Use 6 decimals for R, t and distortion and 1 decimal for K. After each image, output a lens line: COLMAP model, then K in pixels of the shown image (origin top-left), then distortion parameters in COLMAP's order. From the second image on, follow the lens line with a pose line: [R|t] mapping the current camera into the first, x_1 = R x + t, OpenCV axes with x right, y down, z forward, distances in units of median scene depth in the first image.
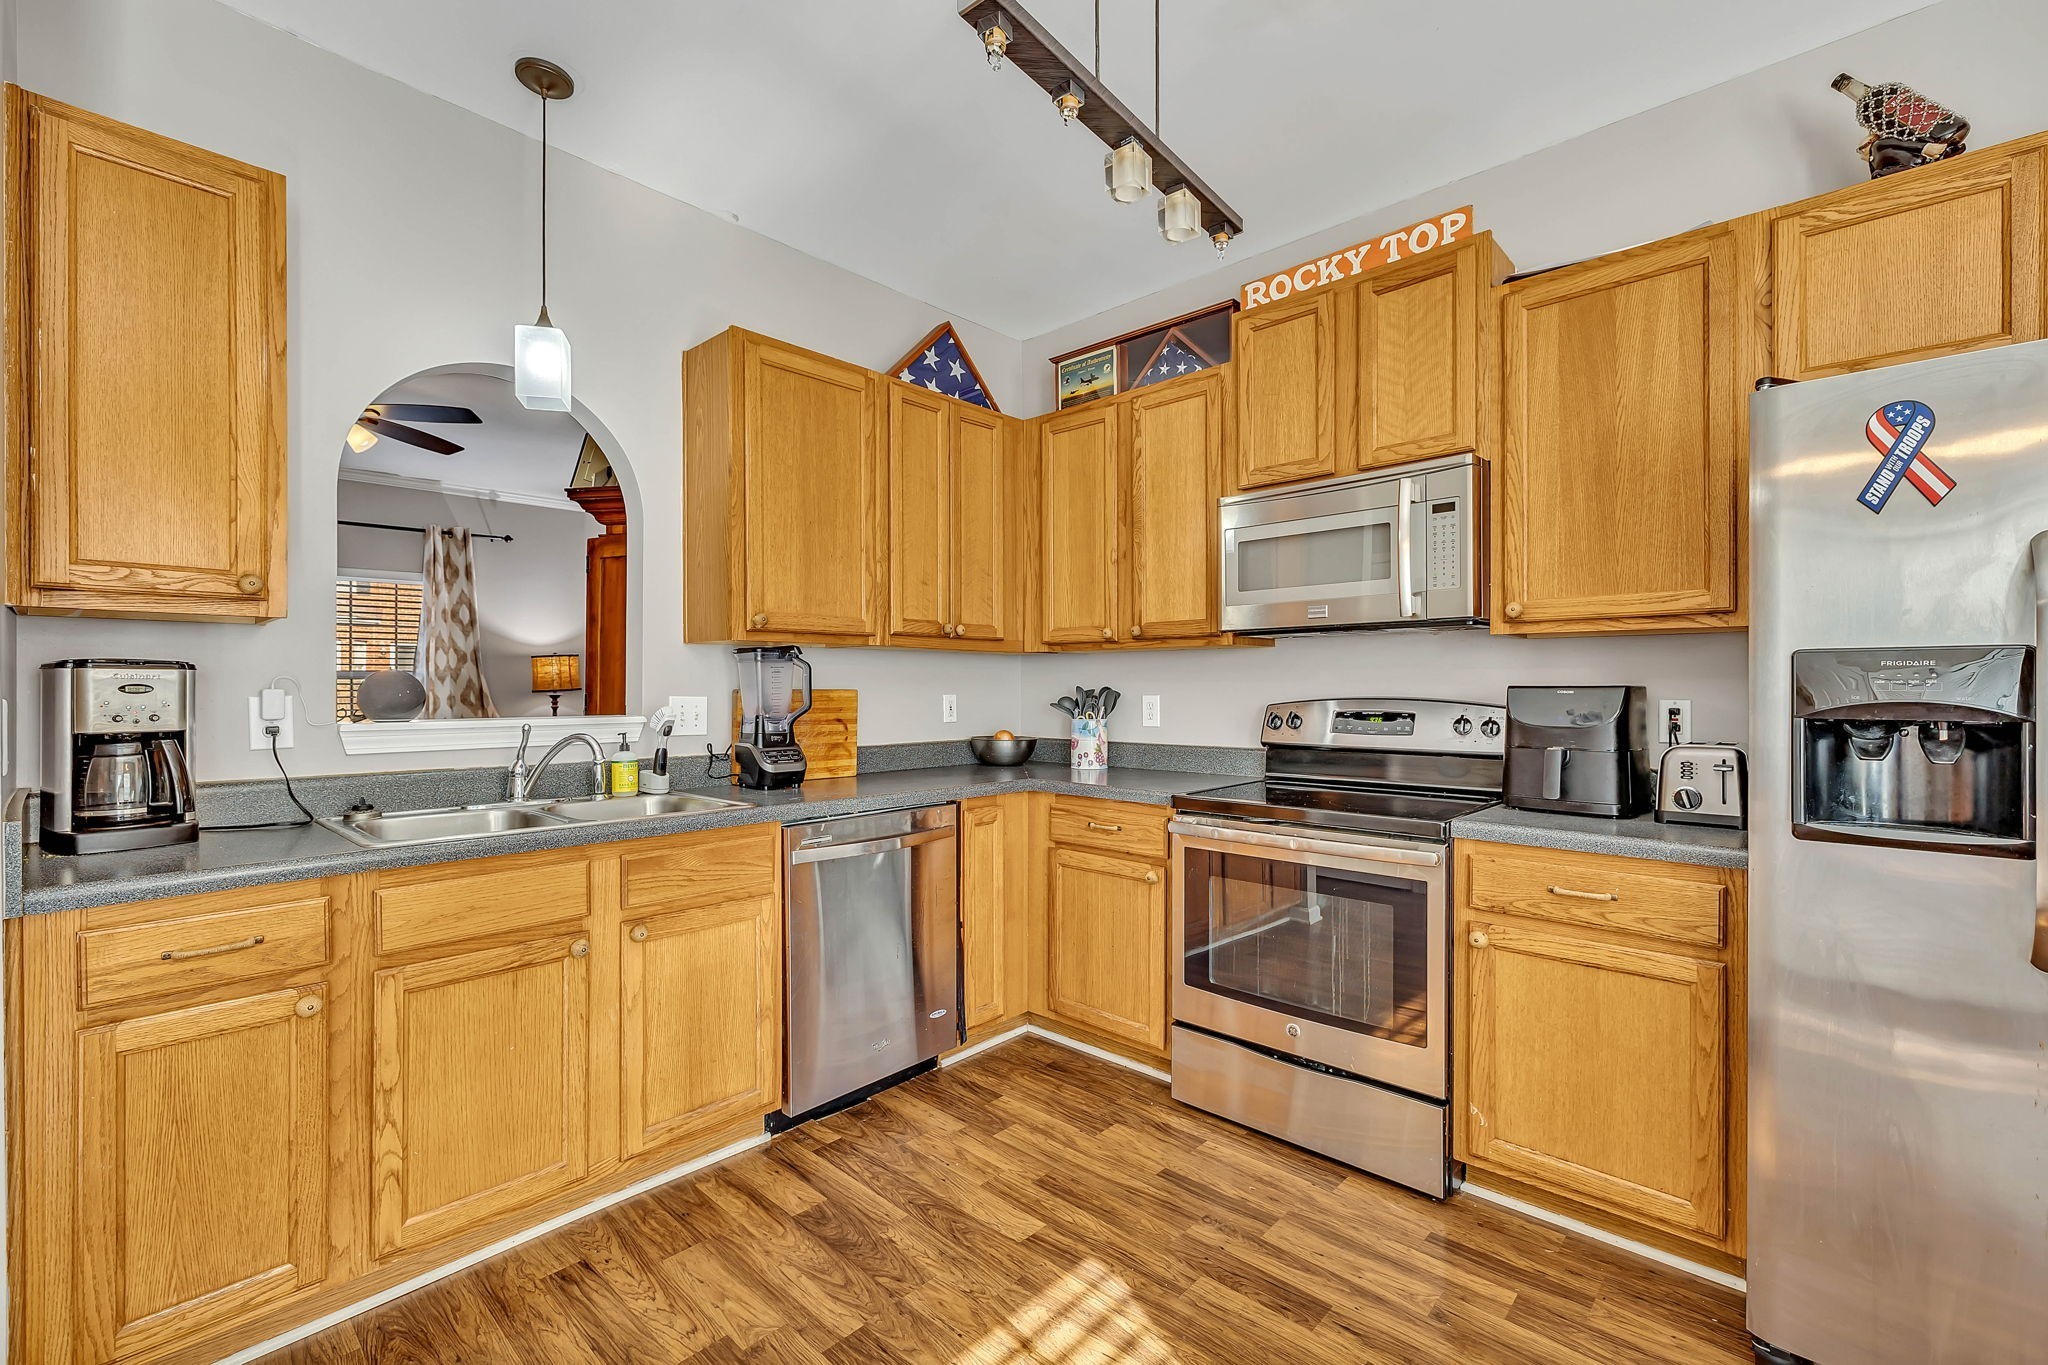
lens RADIAL K [[875.8, 0, 1019.0], [0, 875.8, 686.7], [0, 0, 1]] dist [-0.000039, 0.001277]
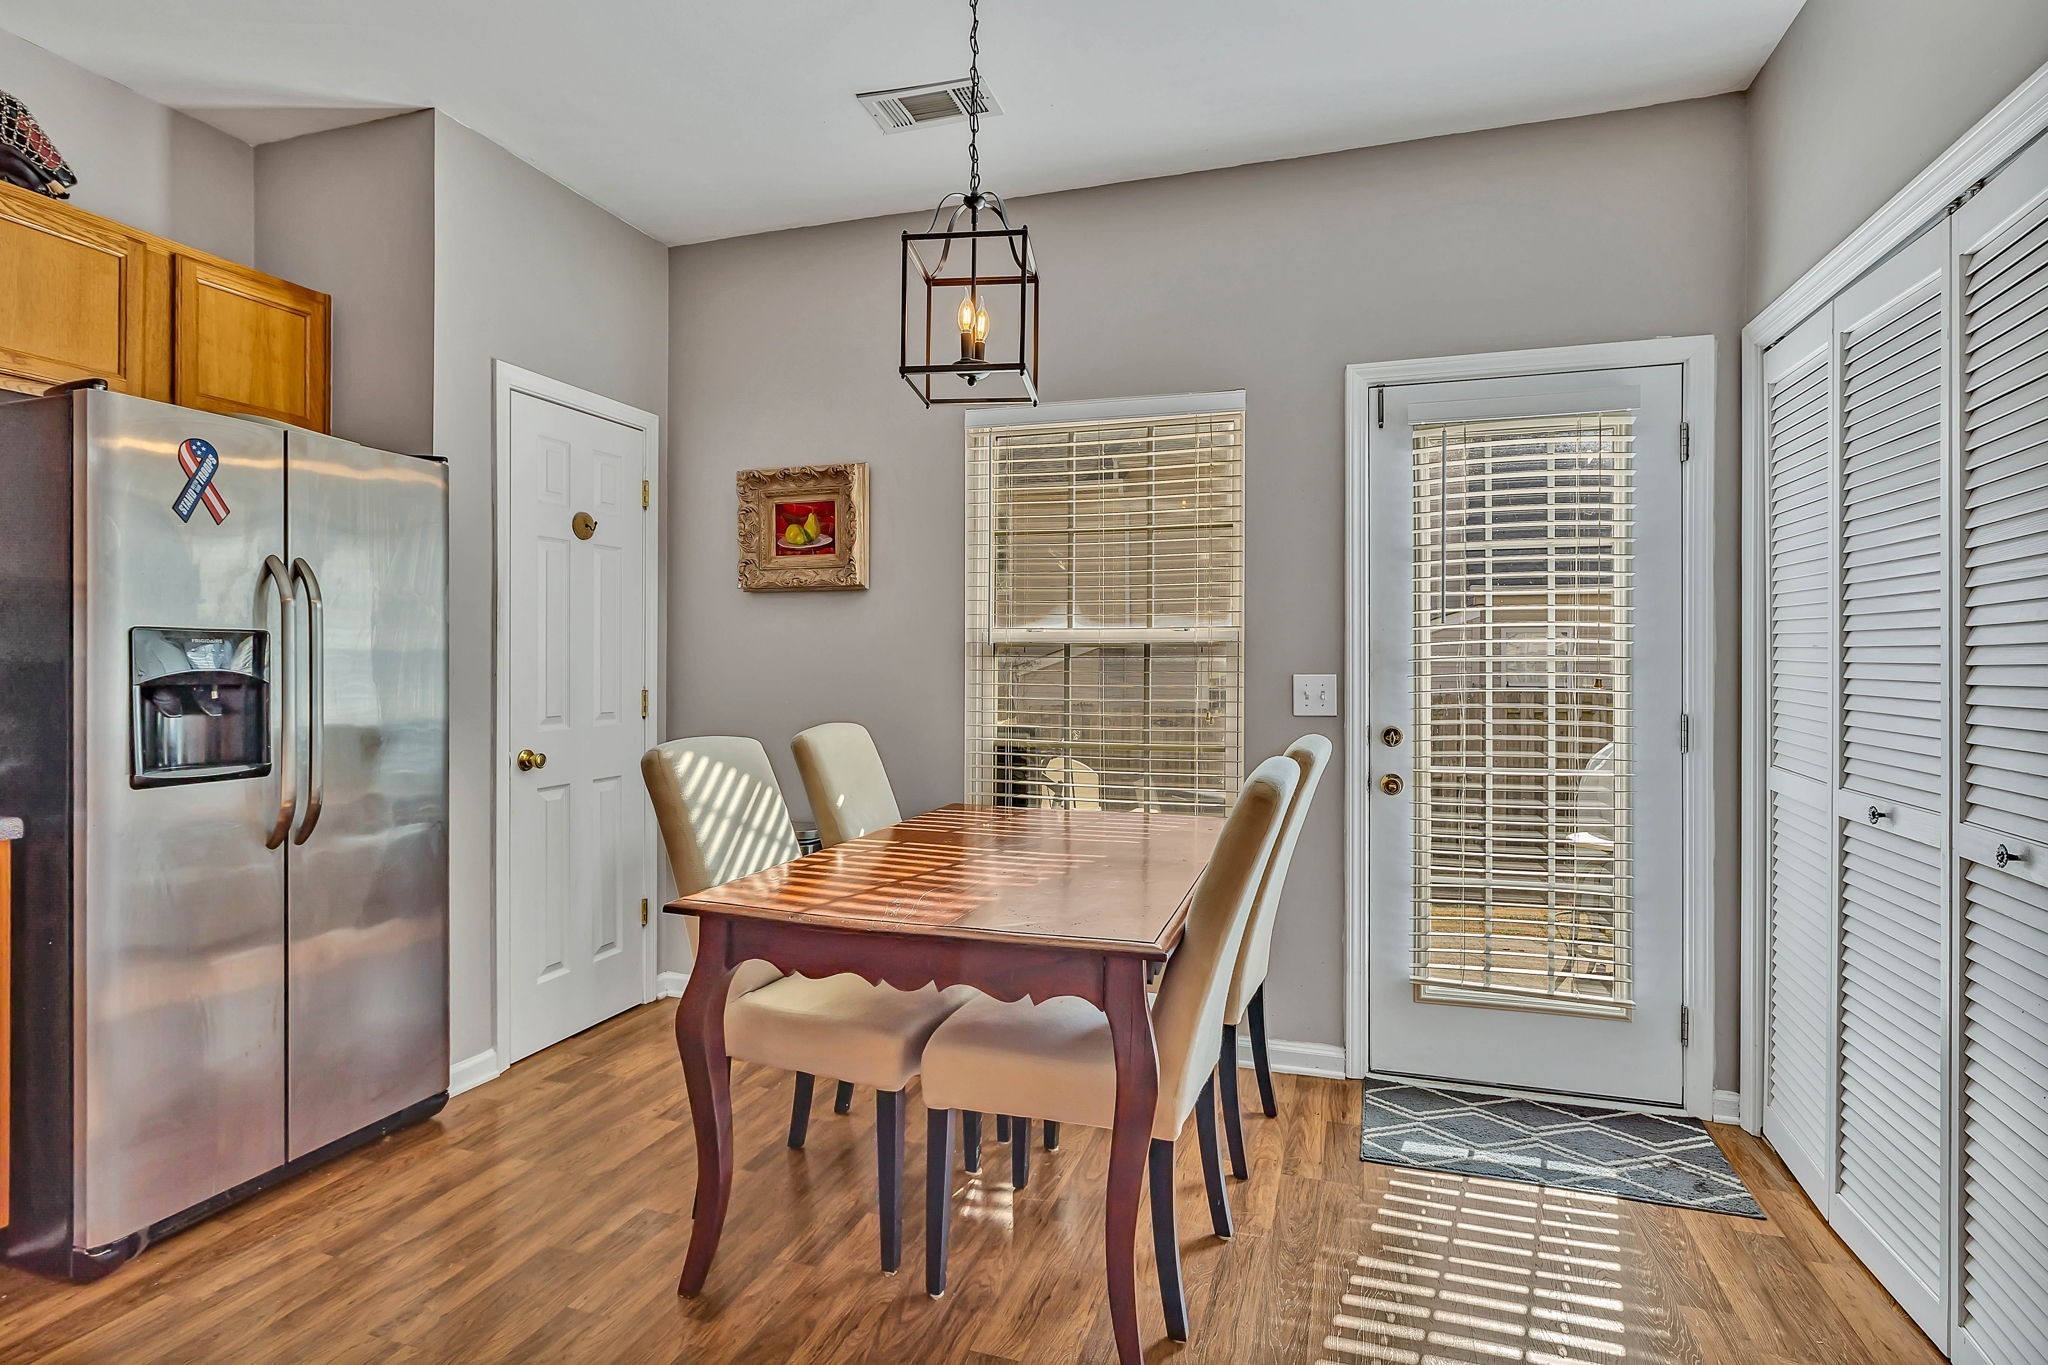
lens RADIAL K [[1064.9, 0, 1033.4], [0, 1064.9, 666.1], [0, 0, 1]] dist [-0.008186, 0.003042]
pose [[-0.411907, -0.004980, 0.911212, -0.574577], [-0.005243, 0.999981, 0.003095, -0.000286], [-0.911211, -0.003503, -0.411925, 0.319100]]
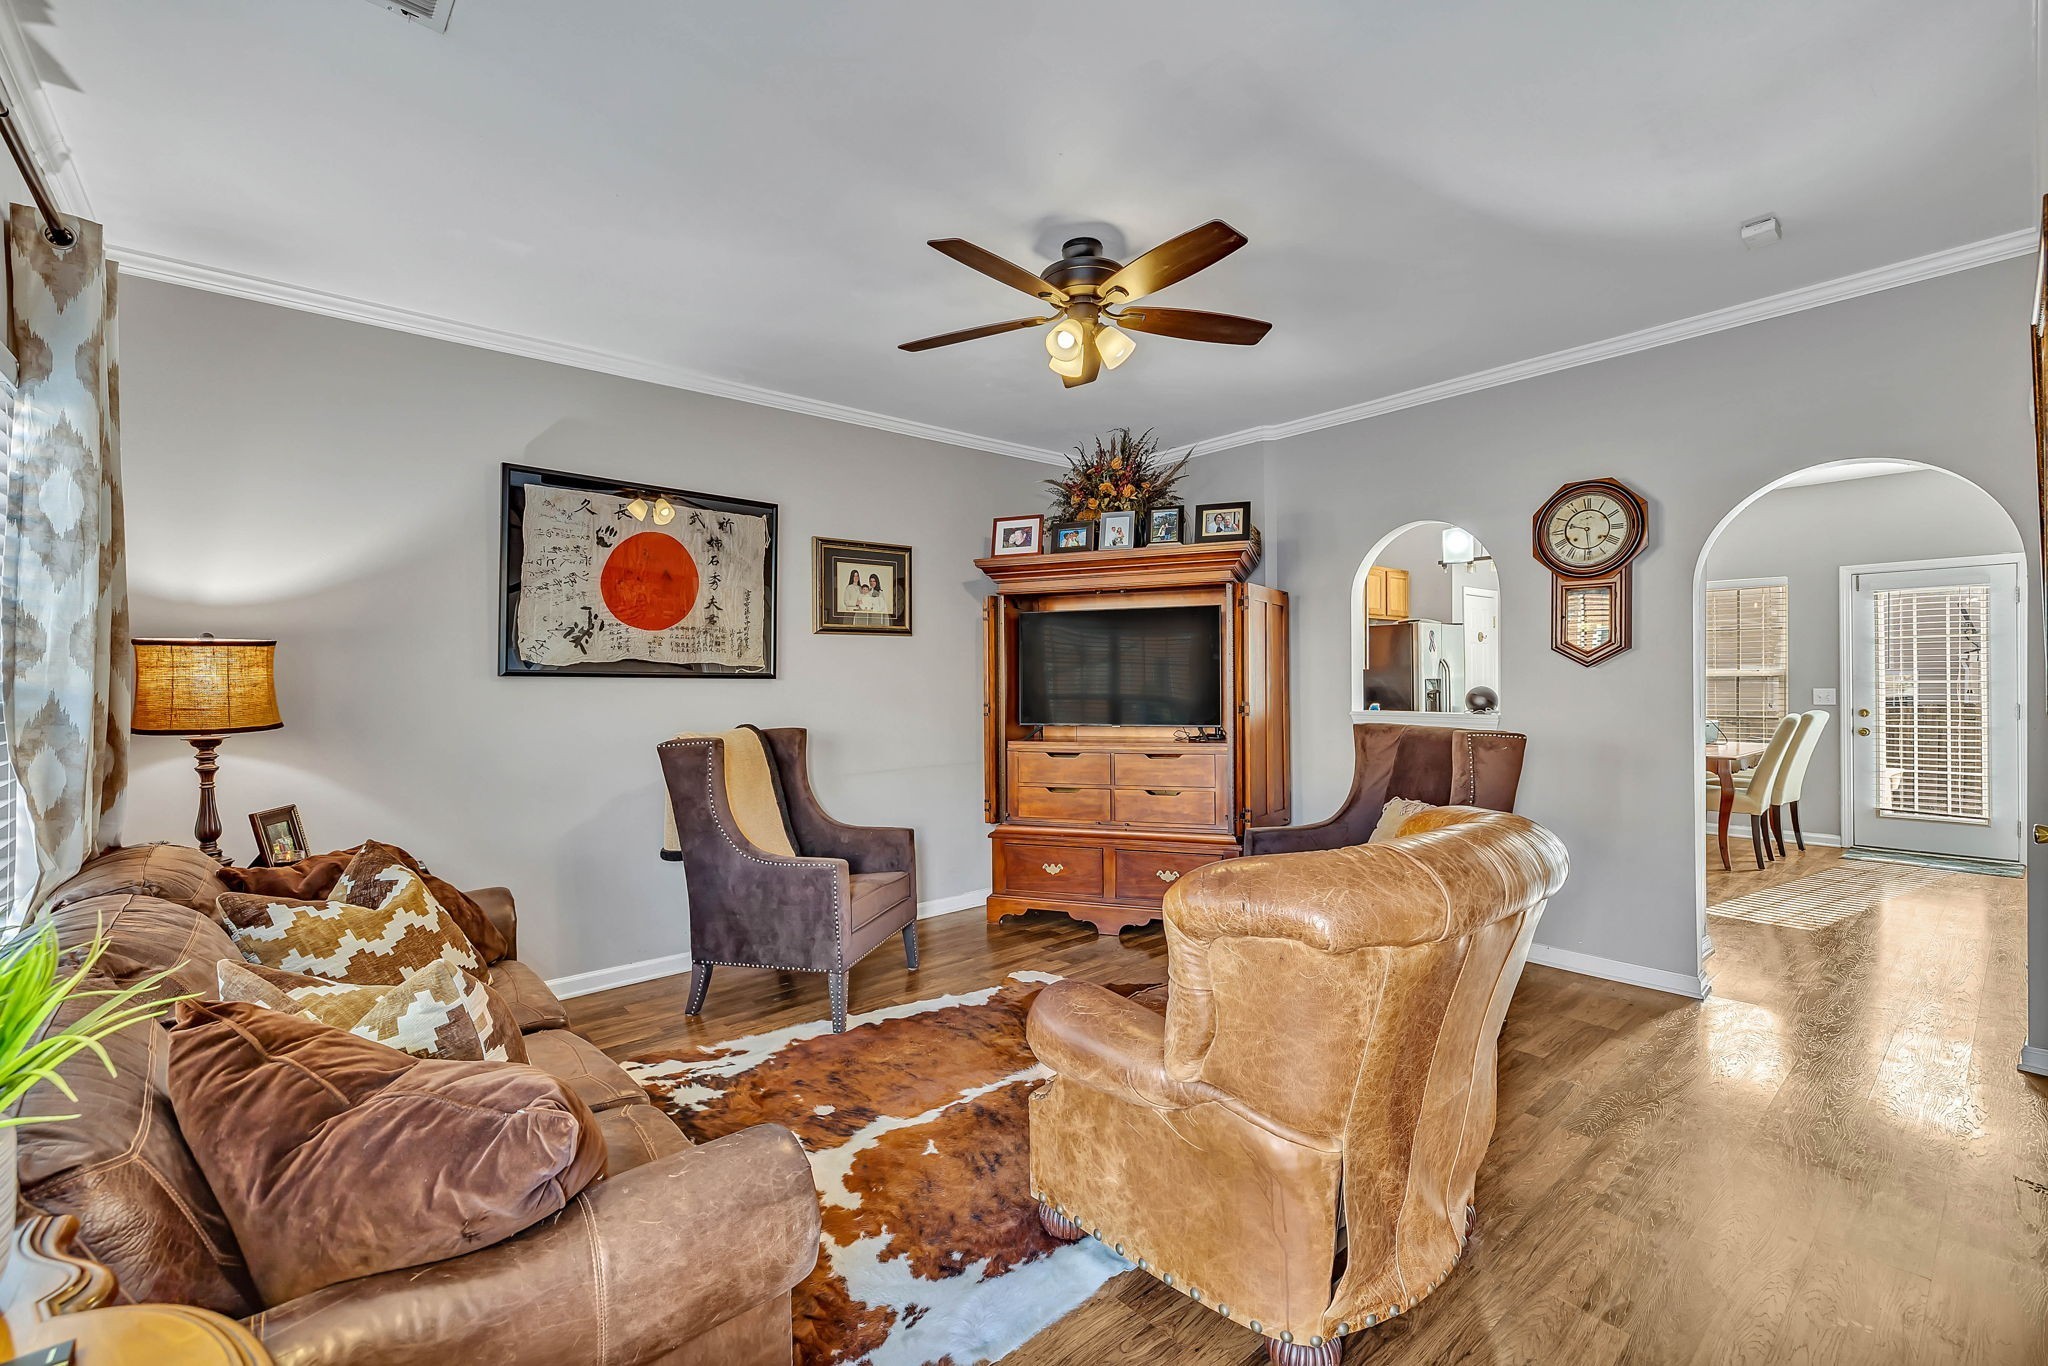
lens RADIAL K [[875.8, 0, 1024.5], [0, 875.8, 683.5], [0, 0, 1]] dist [-0.000039, 0.001277]
pose [[0.100031, -0.004366, 0.994975, -2.843339], [0.004421, 0.999982, 0.003943, -0.030147], [-0.994975, 0.004004, 0.100048, 1.919822]]
